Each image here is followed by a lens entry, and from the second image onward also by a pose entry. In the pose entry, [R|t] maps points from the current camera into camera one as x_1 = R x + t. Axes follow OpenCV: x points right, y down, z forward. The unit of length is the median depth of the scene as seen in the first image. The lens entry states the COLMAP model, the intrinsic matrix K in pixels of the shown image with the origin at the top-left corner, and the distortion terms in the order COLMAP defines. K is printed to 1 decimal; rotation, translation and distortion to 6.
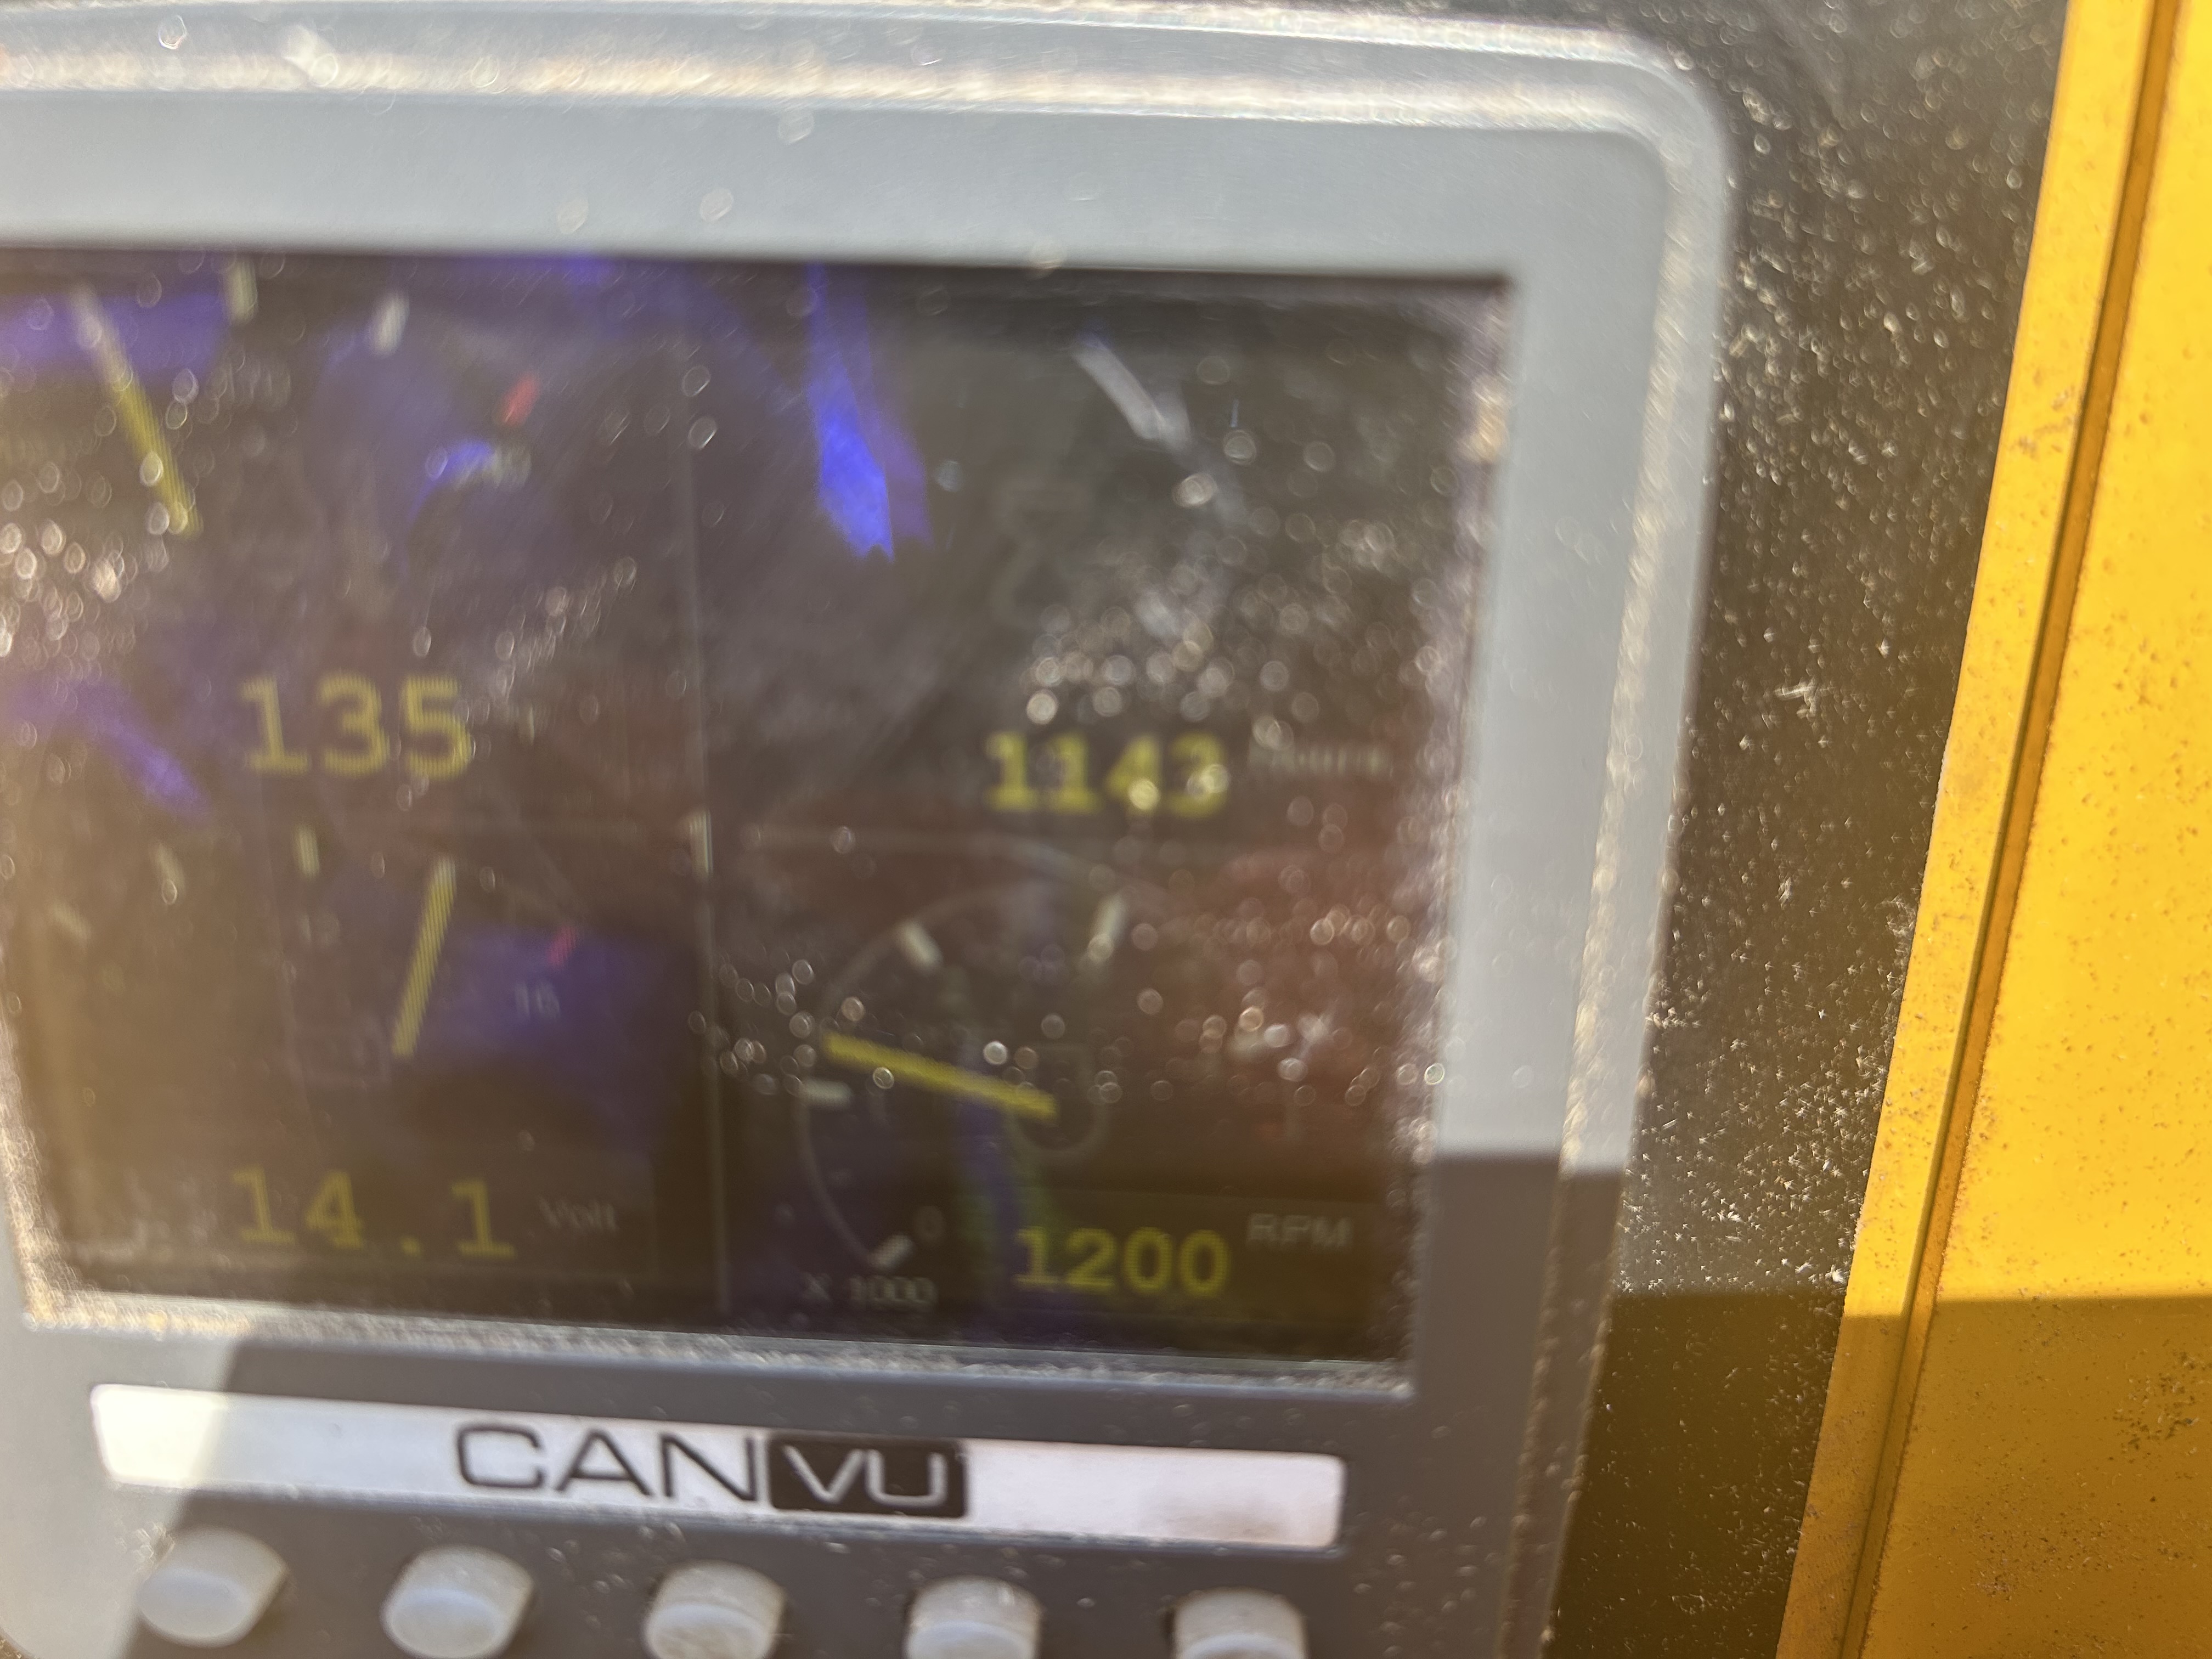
lens RADIAL K [[1675.6, 0, 1106.0], [0, 1675.6, 829.5], [0, 0, 1]] dist [0.035354, -0.024773]
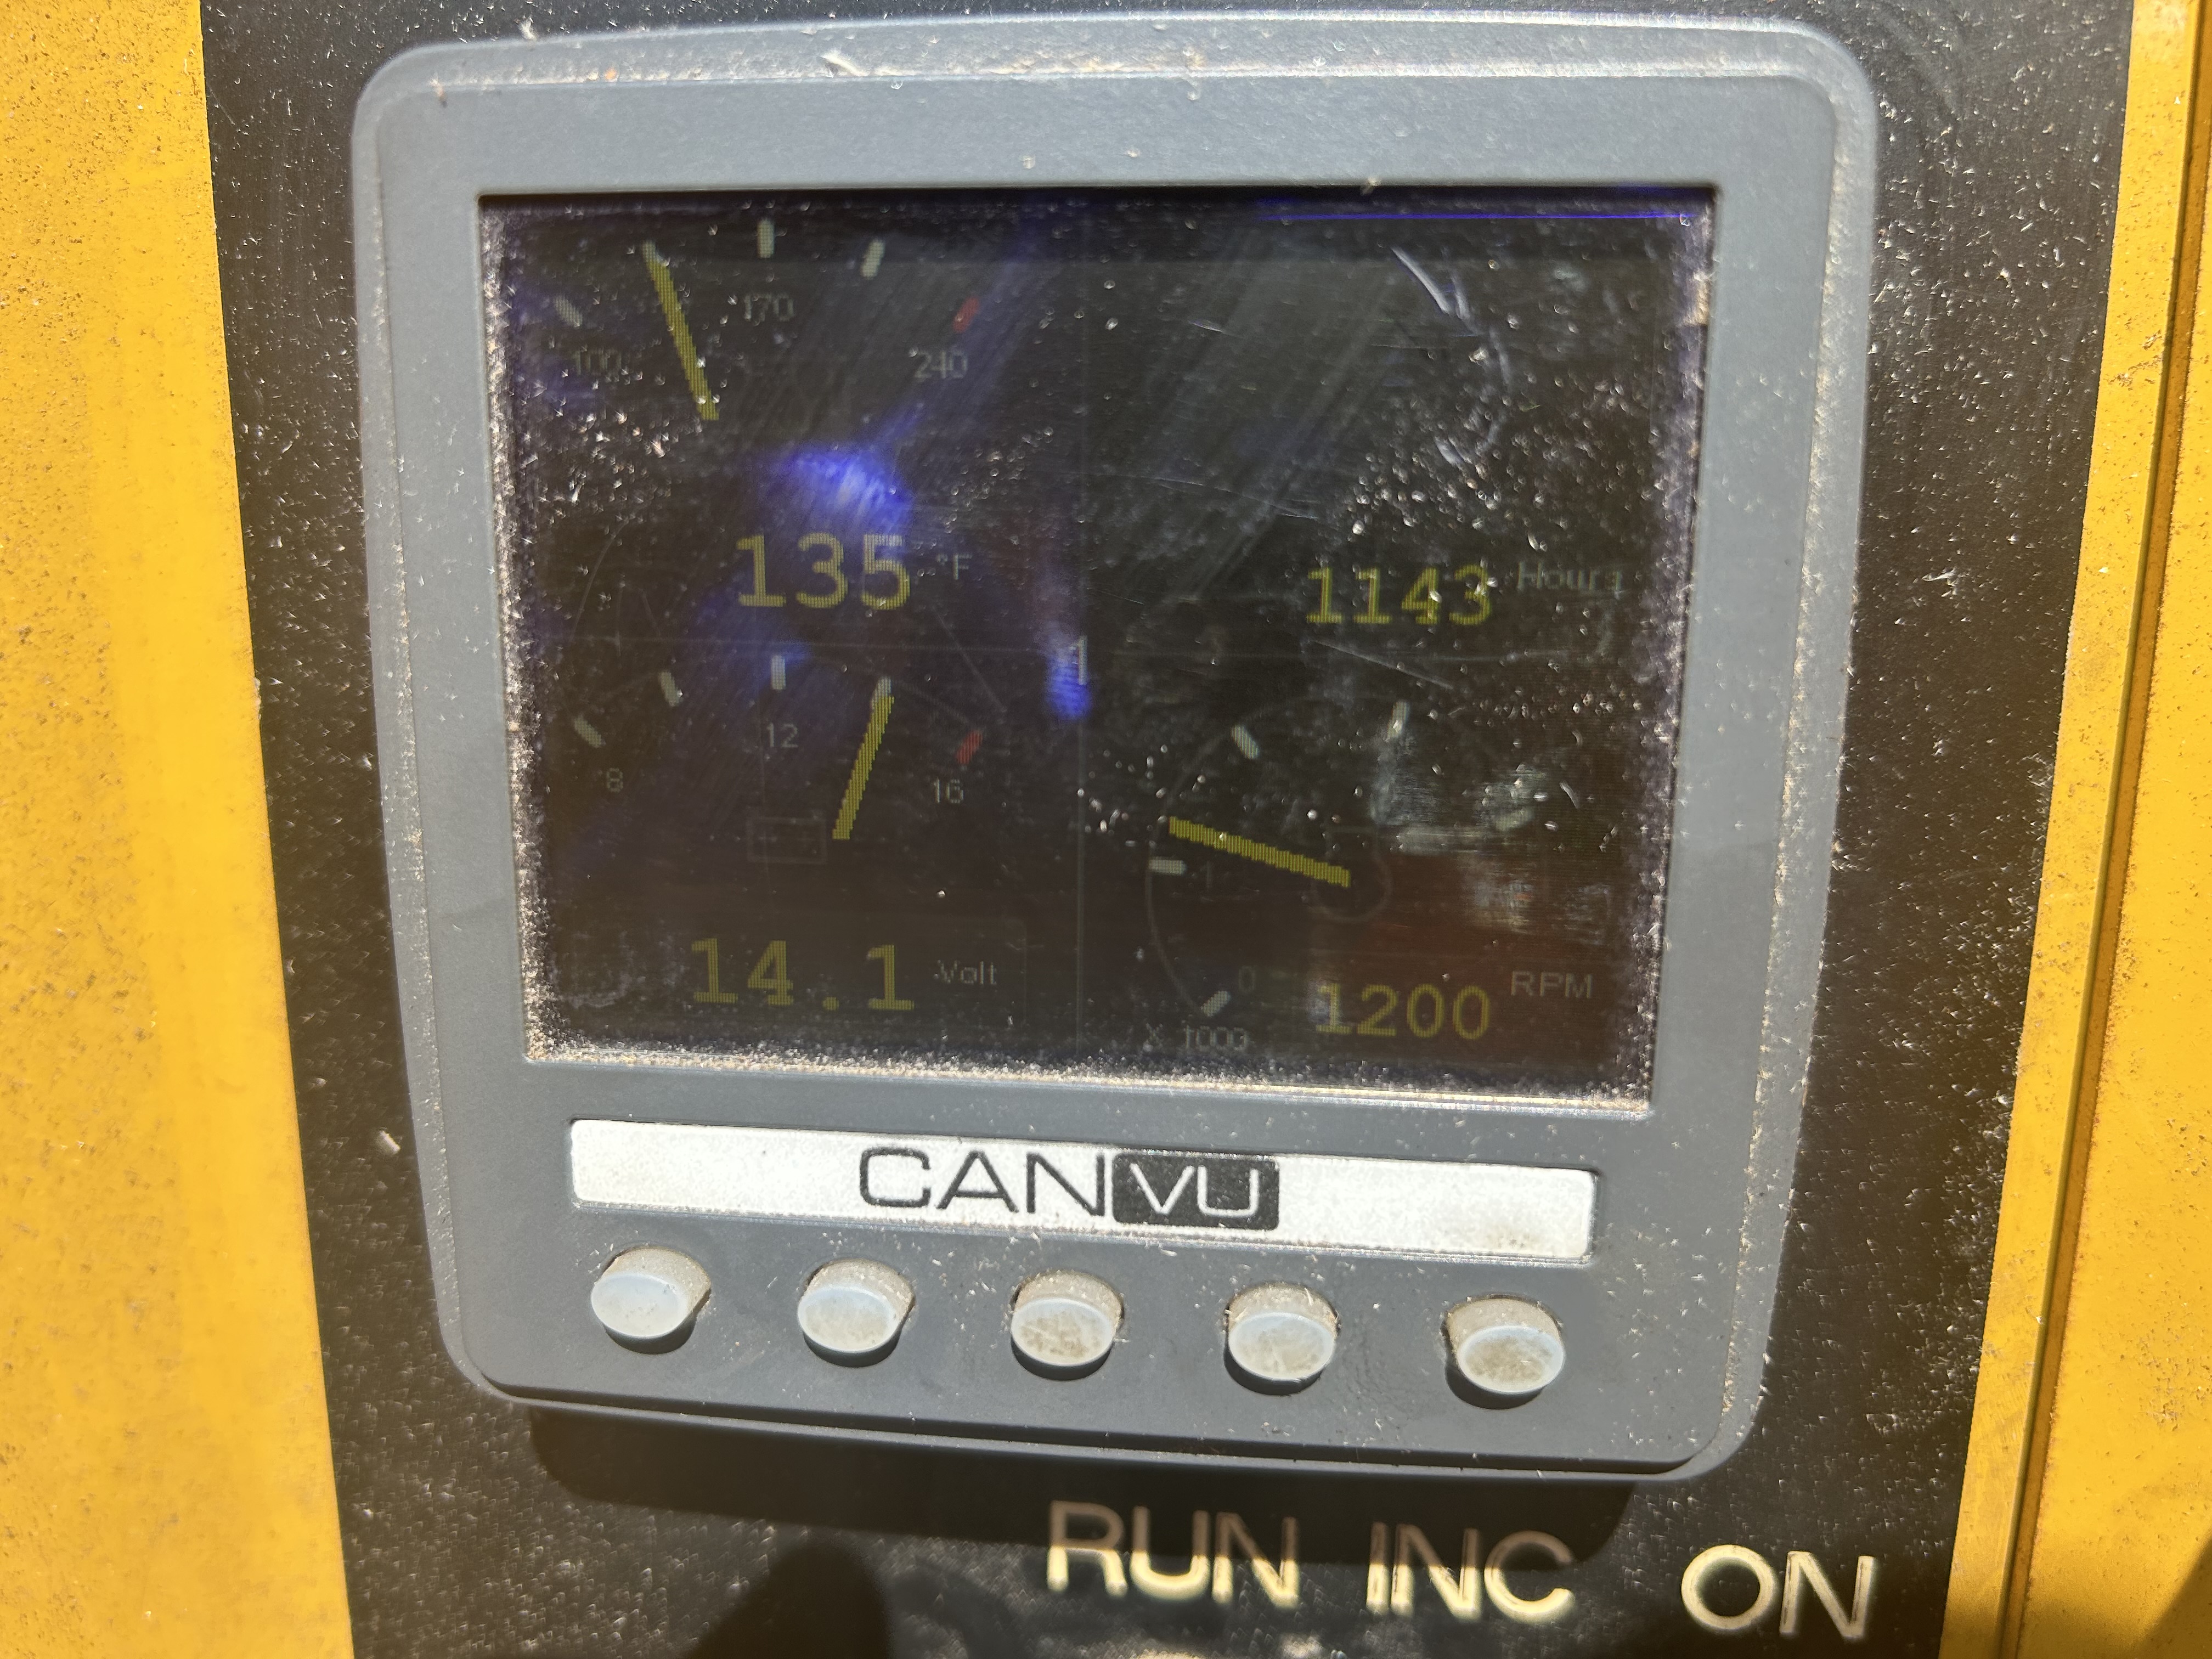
lens RADIAL K [[1700.5, 0, 1112.7], [0, 1700.5, 830.8], [0, 0, 1]] dist [0.035356, -0.005810]
pose [[0.998869, -0.003695, -0.047413, -0.137922], [-0.001886, 0.993116, -0.117123, 0.261148], [0.047519, 0.117080, 0.991985, -0.250713]]
